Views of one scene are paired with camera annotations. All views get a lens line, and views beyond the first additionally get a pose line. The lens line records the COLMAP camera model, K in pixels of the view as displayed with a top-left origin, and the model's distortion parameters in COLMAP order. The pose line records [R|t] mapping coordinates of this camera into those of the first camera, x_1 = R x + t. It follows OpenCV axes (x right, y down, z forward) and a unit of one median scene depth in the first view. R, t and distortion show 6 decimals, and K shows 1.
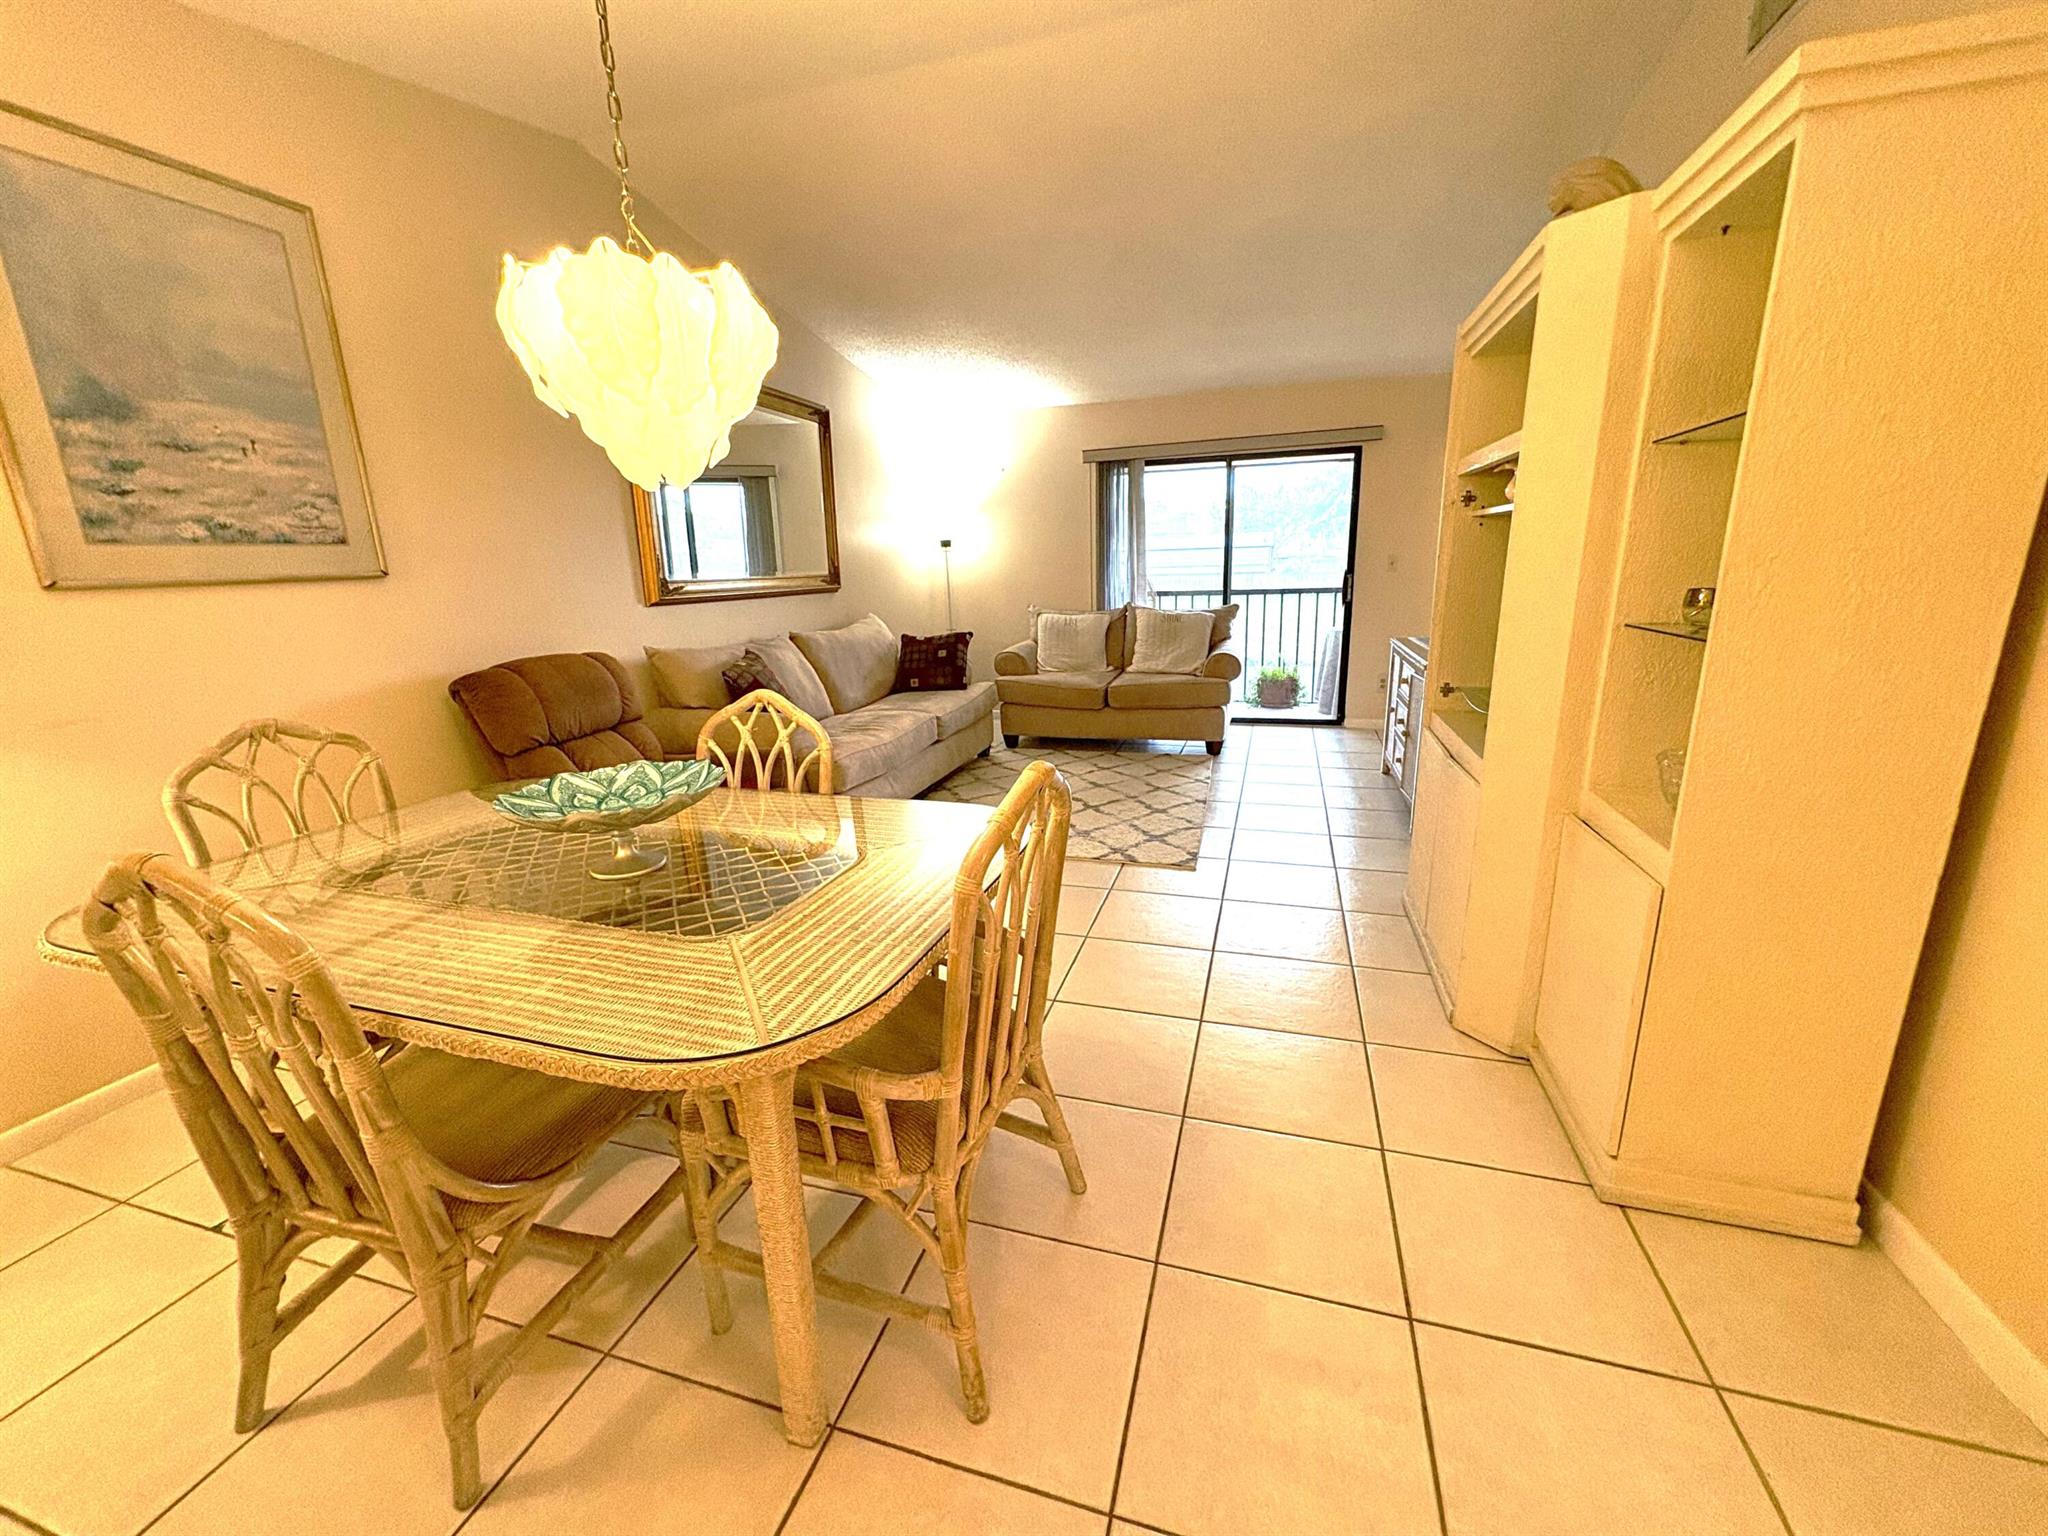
lens RADIAL K [[816.7, 0, 1021.3], [0, 816.7, 765.3], [0, 0, 1]] dist [0.000393, 0.000231]
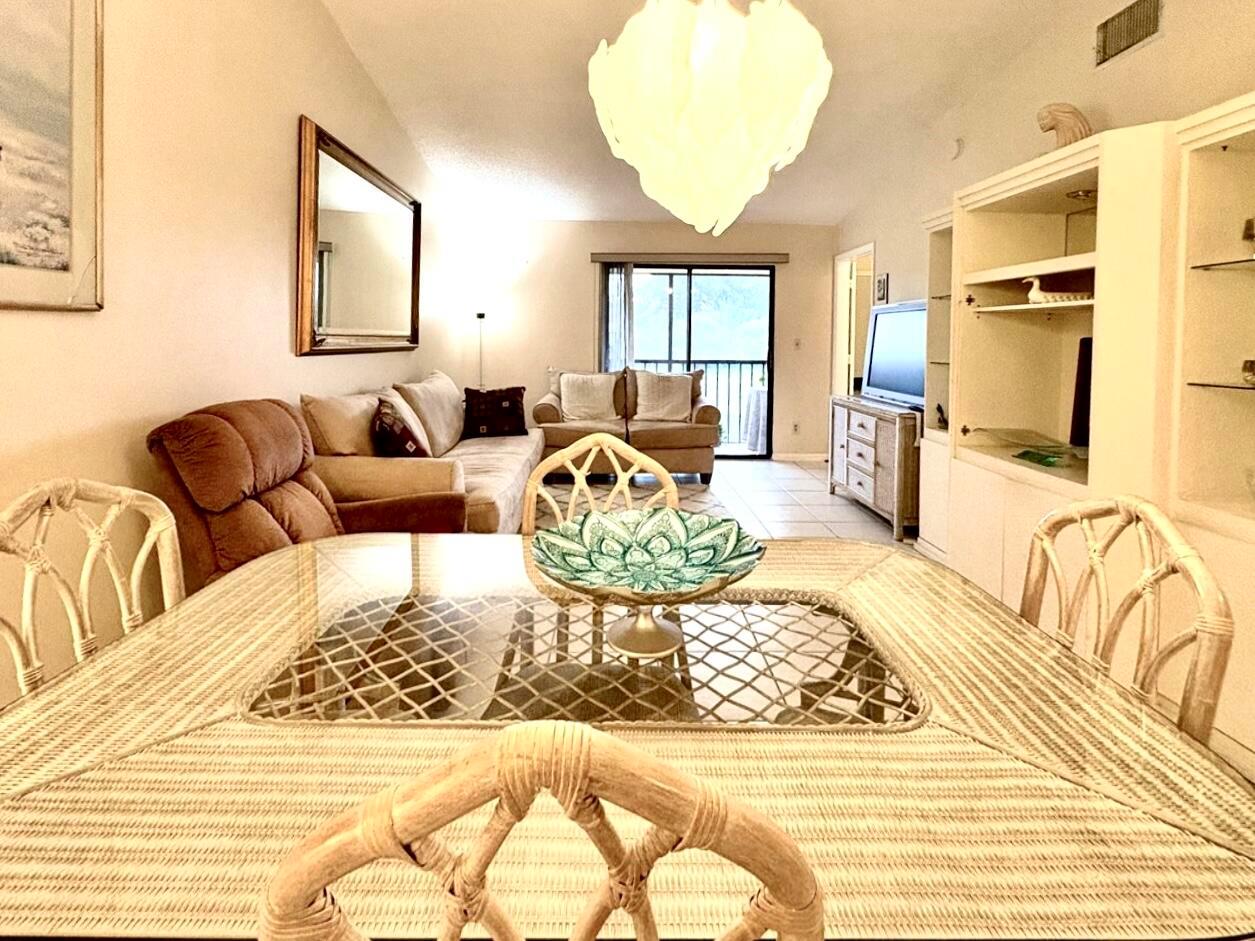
lens RADIAL K [[611.7, 0, 613.4], [0, 611.7, 348.6], [0, 0, 1]] dist [0.002383, -0.000504]
pose [[0.948570, 0.034375, 0.314694, -0.229332], [0.039138, 0.973726, -0.224336, -0.010038], [-0.314137, 0.225115, 0.922302, 0.111662]]
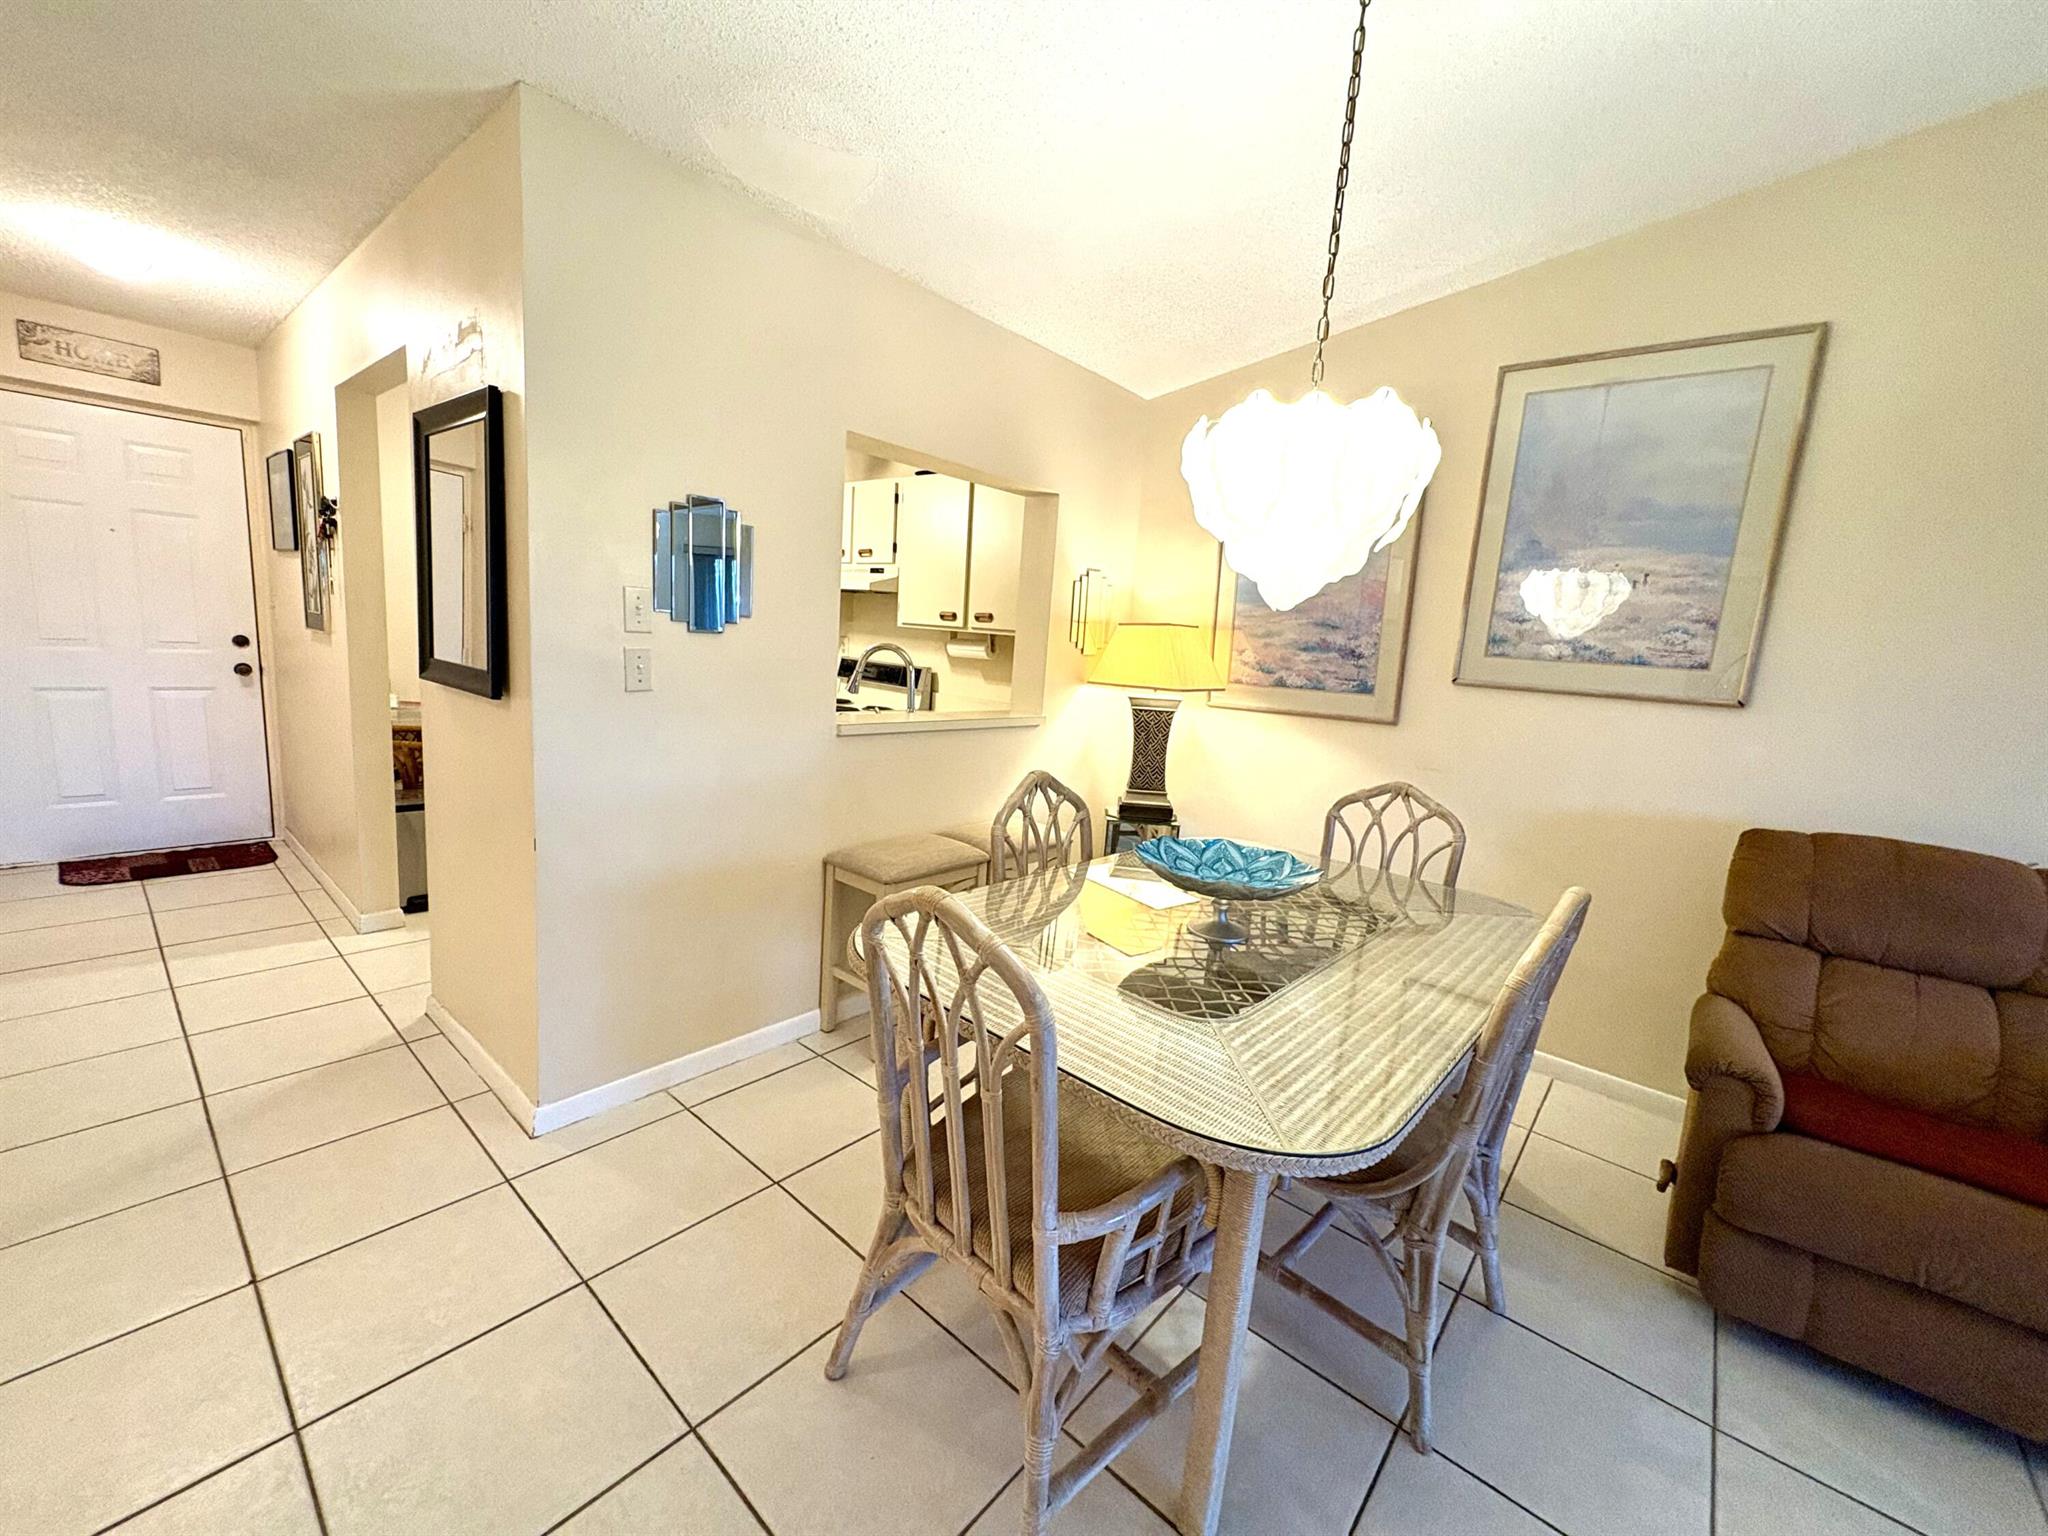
lens RADIAL K [[816.7, 0, 1026.8], [0, 816.7, 769.2], [0, 0, 1]] dist [0.000393, 0.000231]
pose [[-0.396862, 0.148659, -0.905760, 0.185466], [-0.286911, 0.917259, 0.276258, -0.095654], [0.871884, 0.369509, -0.321373, 0.313944]]
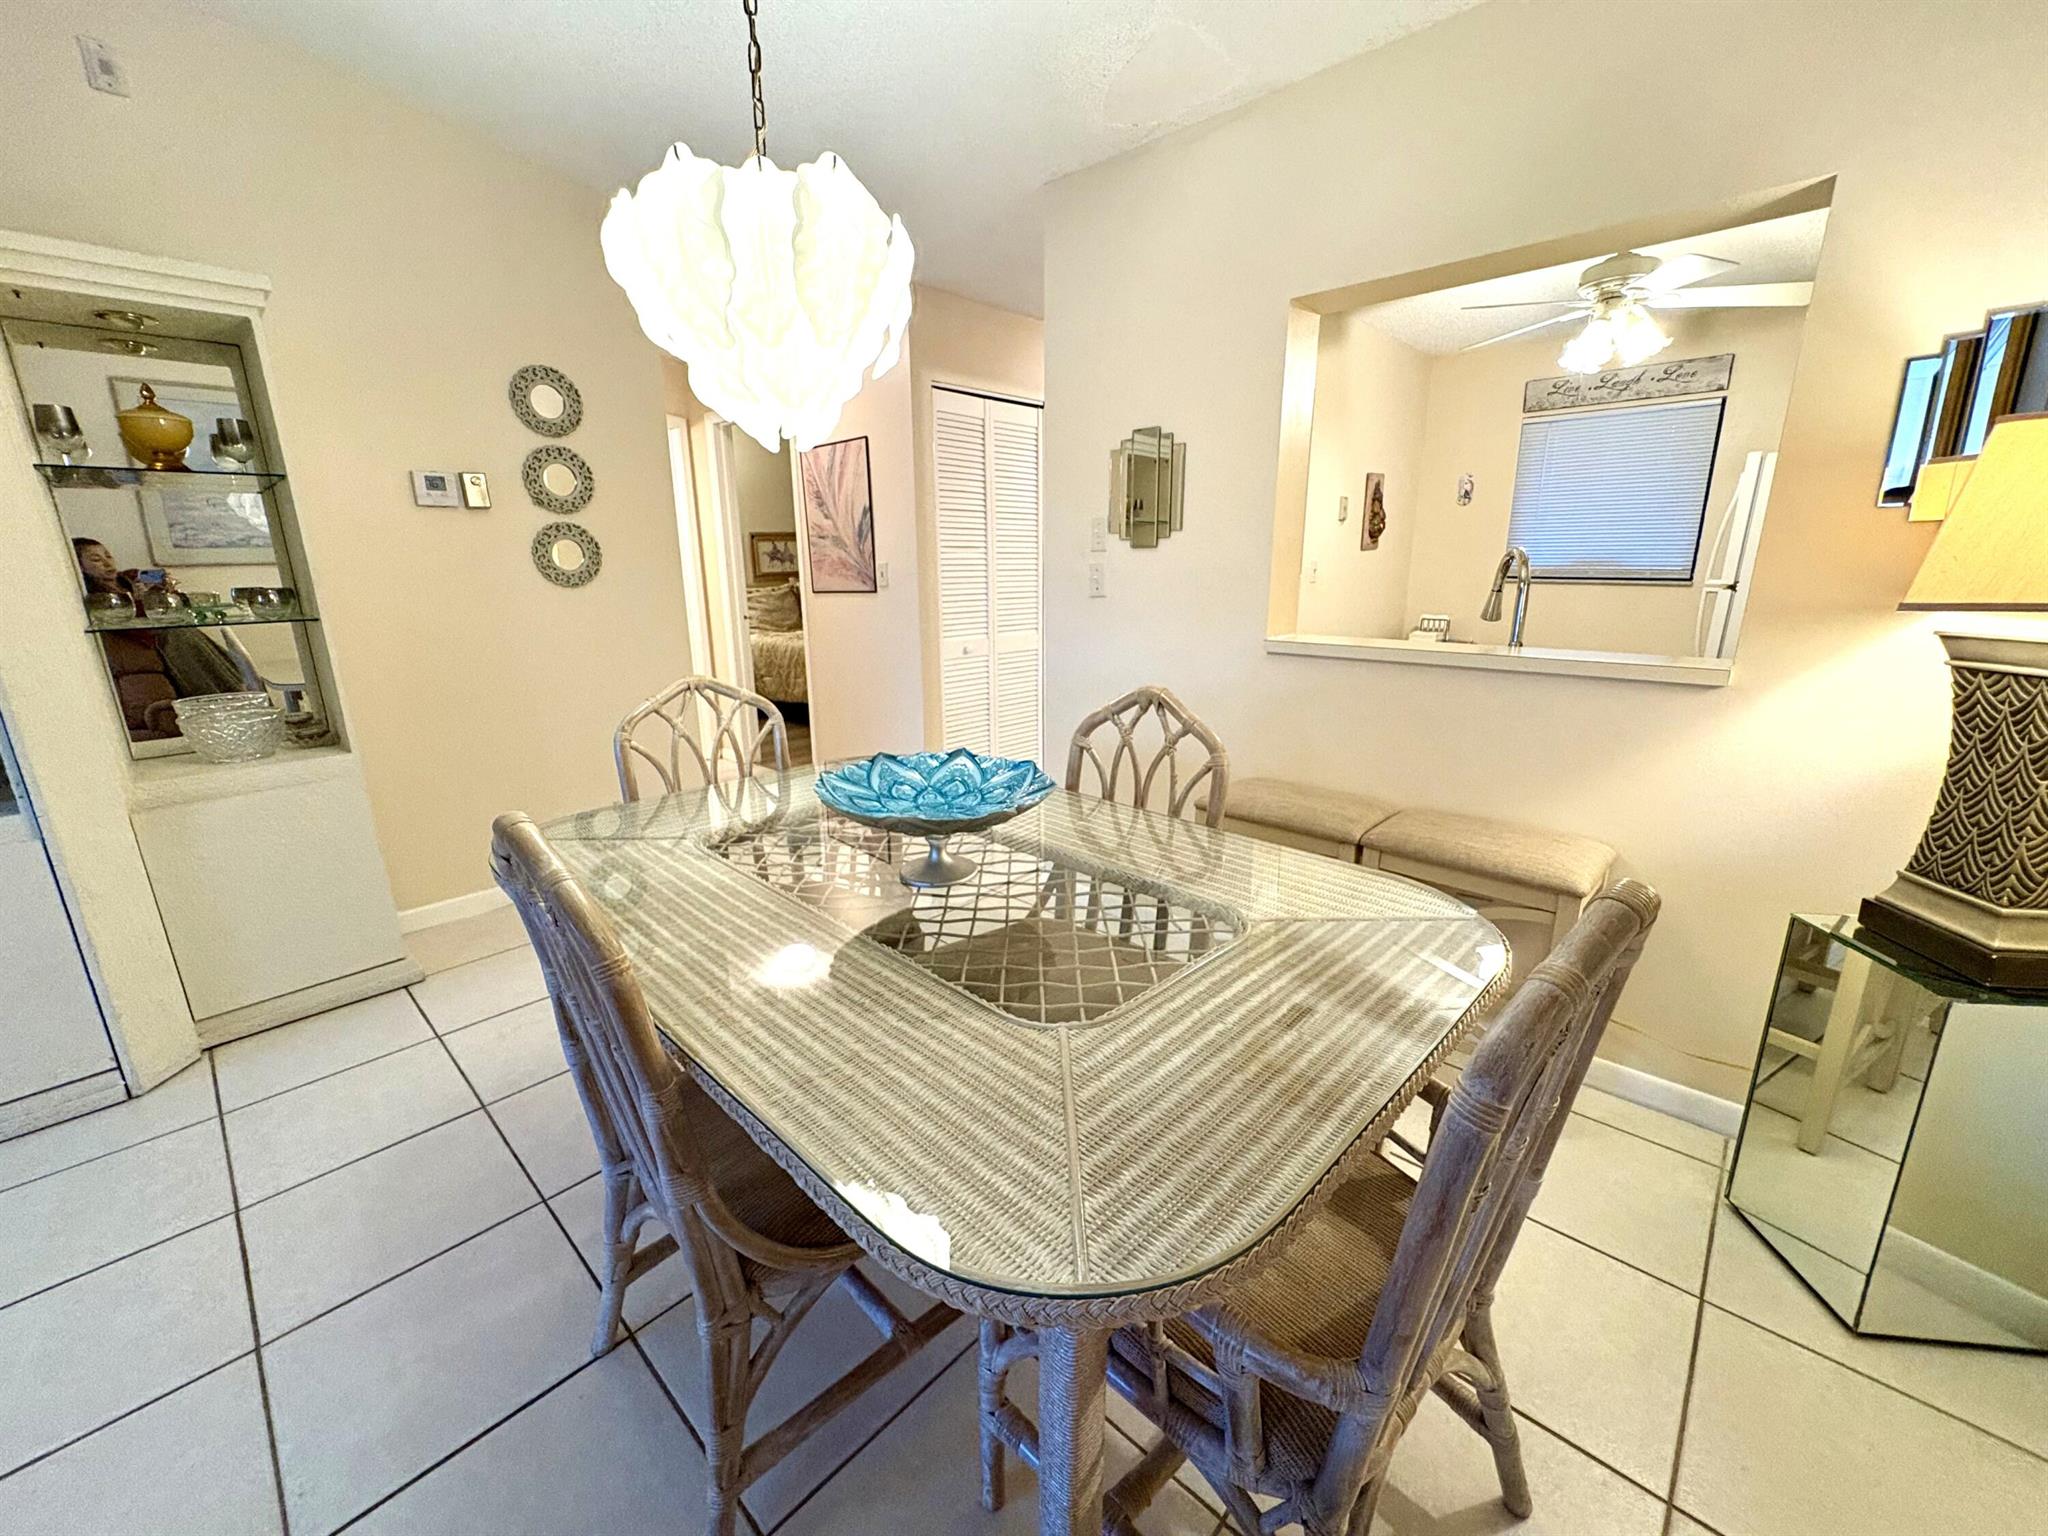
lens RADIAL K [[816.7, 0, 1024.6], [0, 816.7, 768.9], [0, 0, 1]] dist [0.000393, 0.000231]
pose [[-0.898447, -0.072894, 0.432989, -0.300599], [0.142619, 0.884207, 0.444790, -0.108093], [-0.415275, 0.461372, -0.784017, 0.489031]]
